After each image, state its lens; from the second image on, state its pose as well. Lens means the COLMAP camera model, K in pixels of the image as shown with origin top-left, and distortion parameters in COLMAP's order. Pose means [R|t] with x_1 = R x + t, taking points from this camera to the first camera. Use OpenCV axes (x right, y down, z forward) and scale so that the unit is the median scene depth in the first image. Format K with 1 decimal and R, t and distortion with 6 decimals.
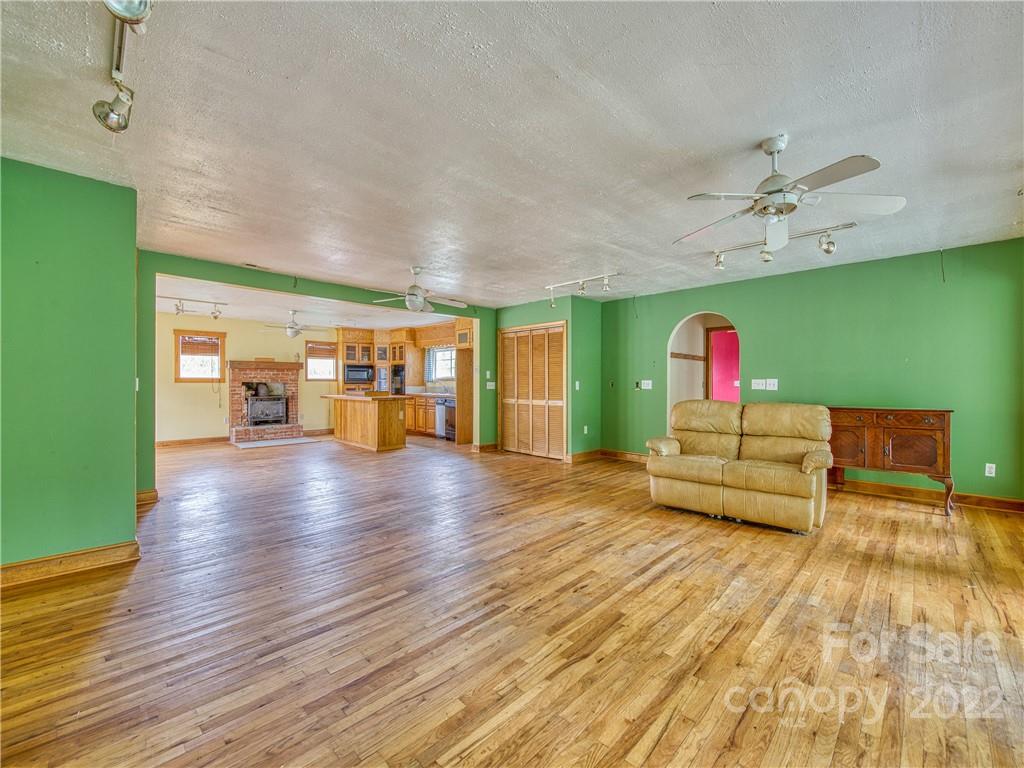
lens RADIAL K [[417.3, 0, 508.5], [0, 417.3, 384.3], [0, 0, 1]] dist [-0.012741, -0.000473]
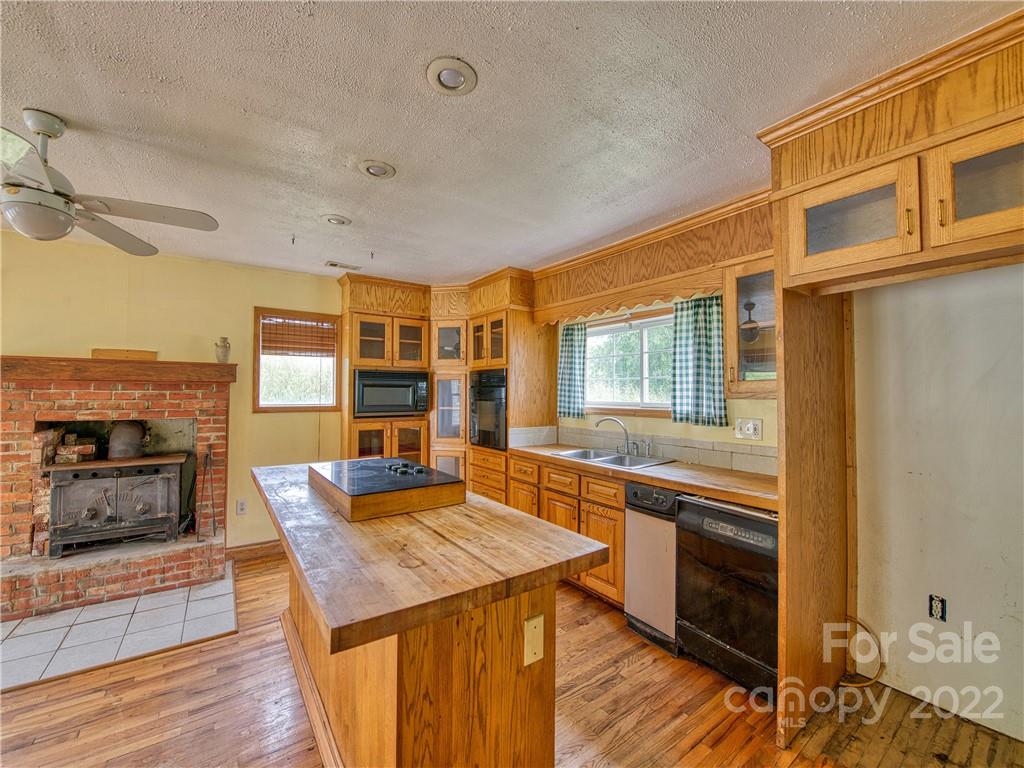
lens RADIAL K [[417.3, 0, 508.5], [0, 417.3, 384.3], [0, 0, 1]] dist [-0.012741, -0.000473]
pose [[0.985640, 0.000549, -0.168858, -0.219046], [-0.005008, 0.999650, -0.025981, -0.028876], [0.168784, 0.026454, 0.985298, 0.753723]]
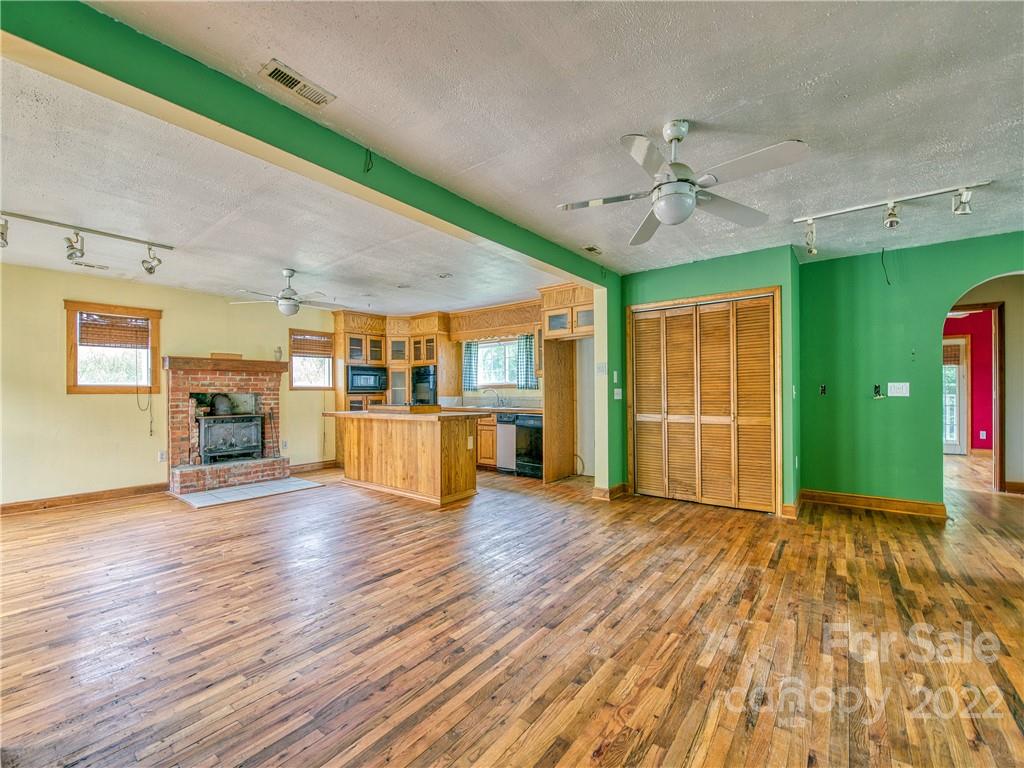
lens RADIAL K [[431.6, 0, 510.6], [0, 431.6, 390.4], [0, 0, 1]] dist [-0.012968, -0.000211]
pose [[0.992488, -0.008992, 0.122012, -0.253899], [0.009988, 0.999922, -0.007557, 0.000909], [-0.121935, 0.008719, 0.992500, 0.321816]]
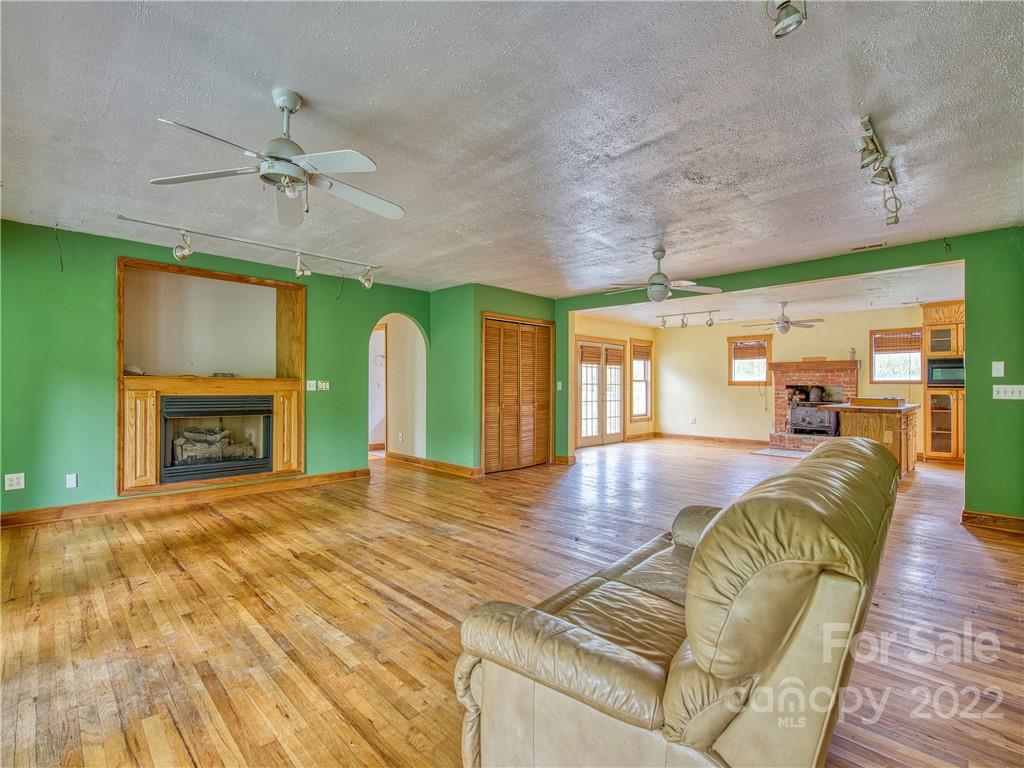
lens RADIAL K [[478.2, 0, 512.0], [0, 478.2, 384.0], [0, 0, 1]] dist [0.000886, -0.000202]
pose [[0.000870, -0.002638, -0.999996, 0.434931], [-0.006083, 0.999978, -0.002643, -0.001424], [0.999981, 0.006085, 0.000854, 0.392430]]
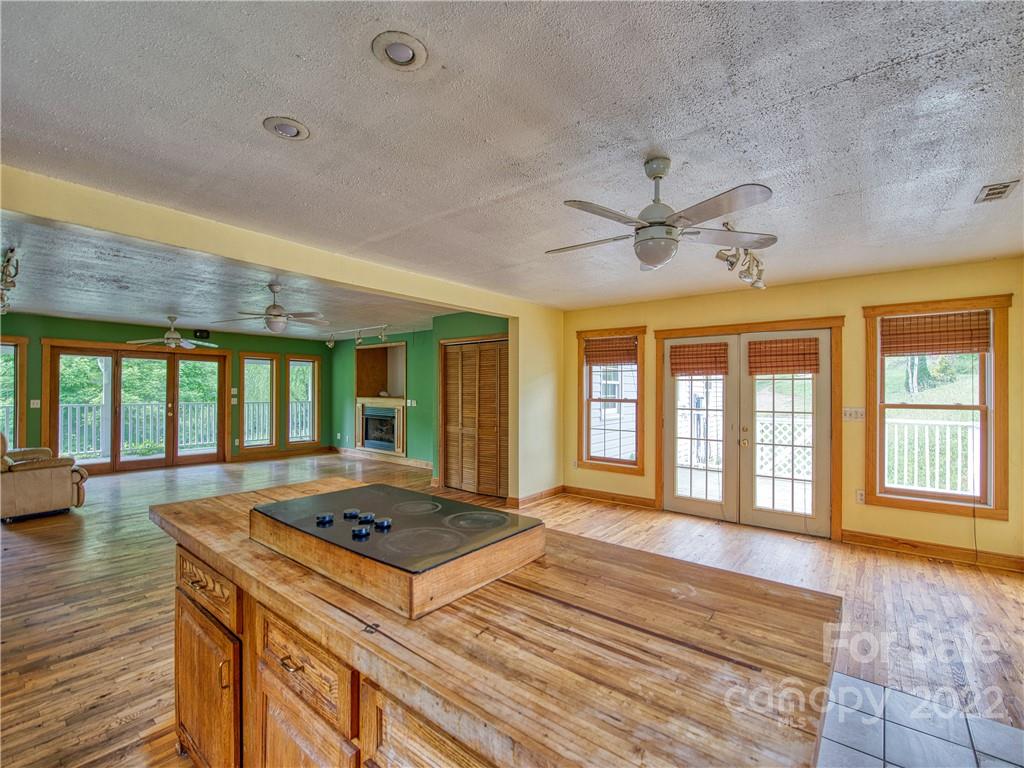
lens RADIAL K [[454.5, 0, 512.3], [0, 454.5, 388.5], [0, 0, 1]] dist [-0.013301, -0.000289]
pose [[-0.994275, -0.007319, -0.106601, -0.358445], [-0.006918, 0.999968, -0.004128, -0.029541], [0.106628, -0.003367, -0.994293, 1.156440]]
